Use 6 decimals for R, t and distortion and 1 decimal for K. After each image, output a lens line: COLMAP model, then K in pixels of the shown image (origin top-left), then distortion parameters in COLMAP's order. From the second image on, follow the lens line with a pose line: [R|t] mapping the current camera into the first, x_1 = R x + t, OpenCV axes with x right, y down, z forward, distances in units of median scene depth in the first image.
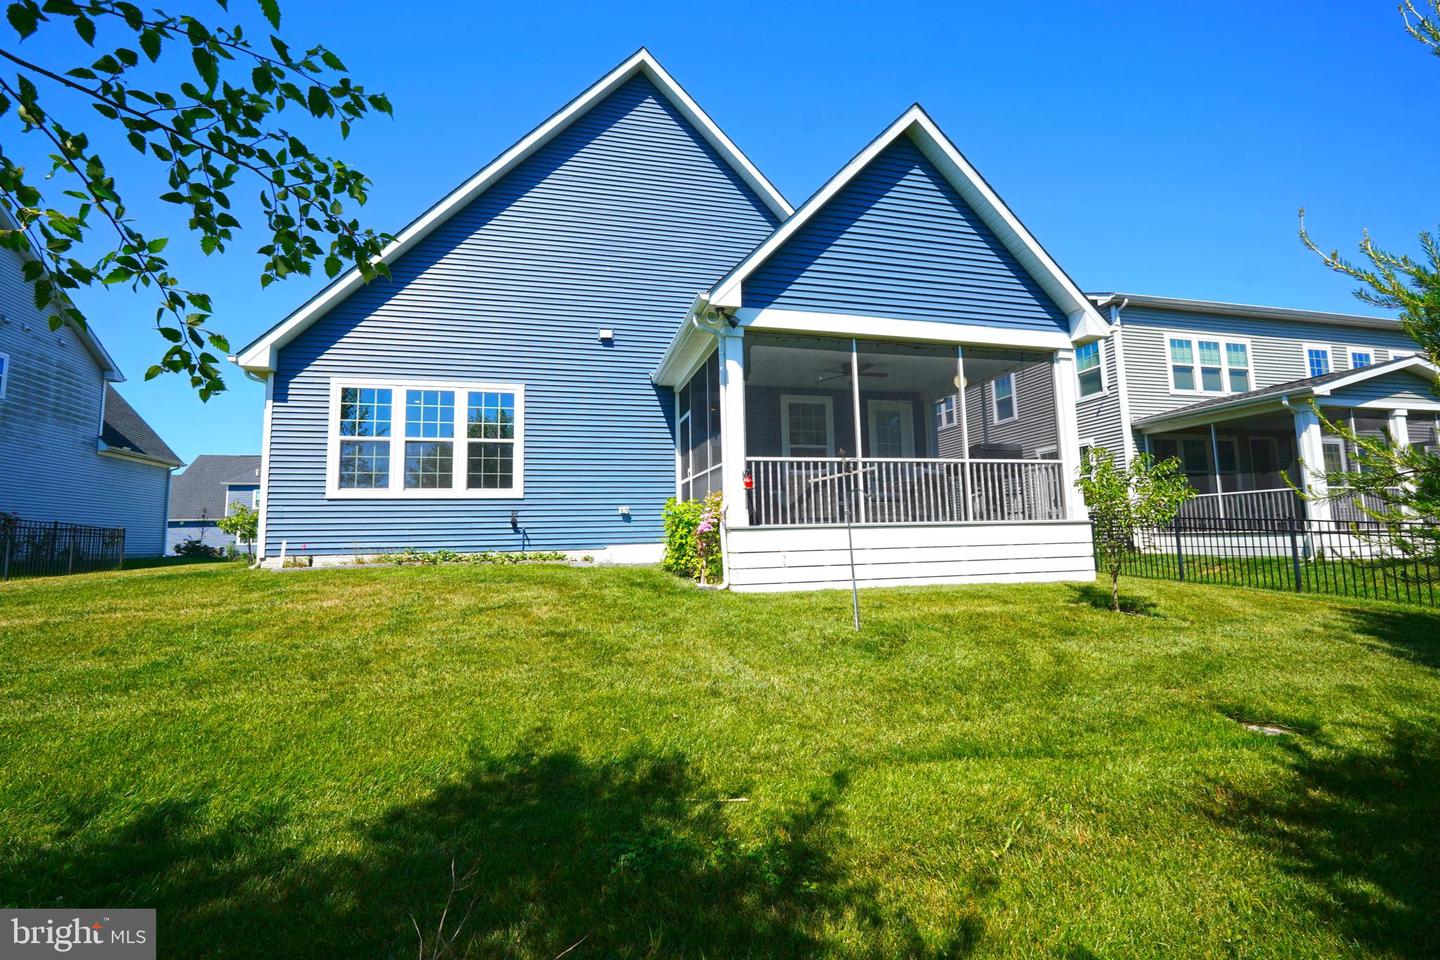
lens RADIAL K [[612.7, 0, 709.8], [0, 612.7, 477.8], [0, 0, 1]] dist [-0.002293, 0.003147]
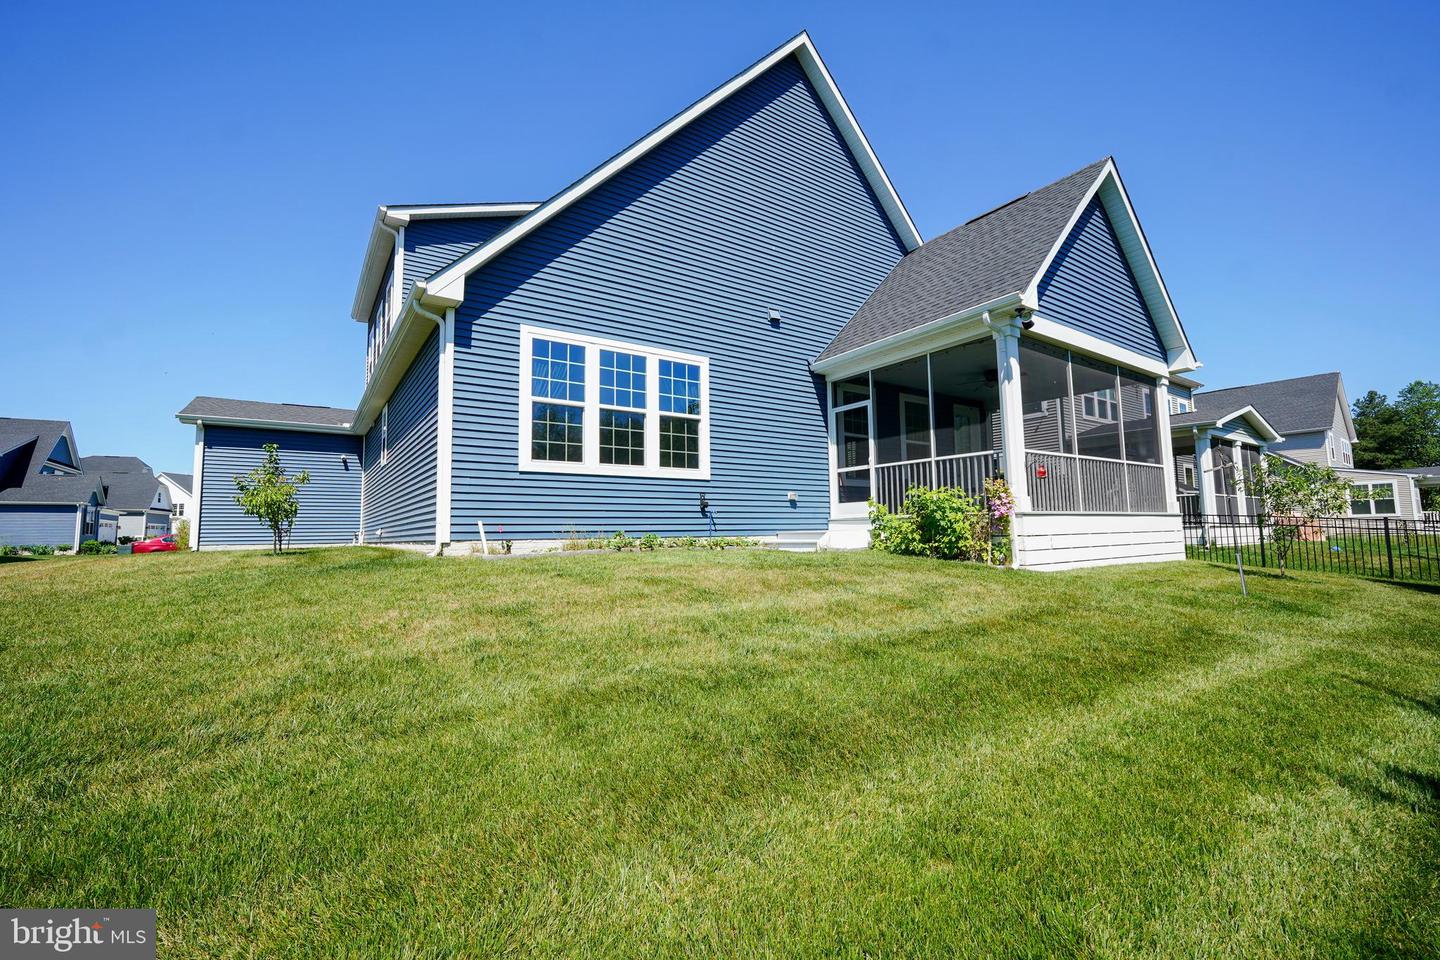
lens RADIAL K [[612.7, 0, 715.3], [0, 612.7, 478.5], [0, 0, 1]] dist [-0.002293, 0.003147]
pose [[0.933395, 0.038056, 0.356827, -0.640696], [-0.039935, 0.999200, -0.002102, 0.033247], [-0.356622, -0.012288, 0.934168, 0.133200]]
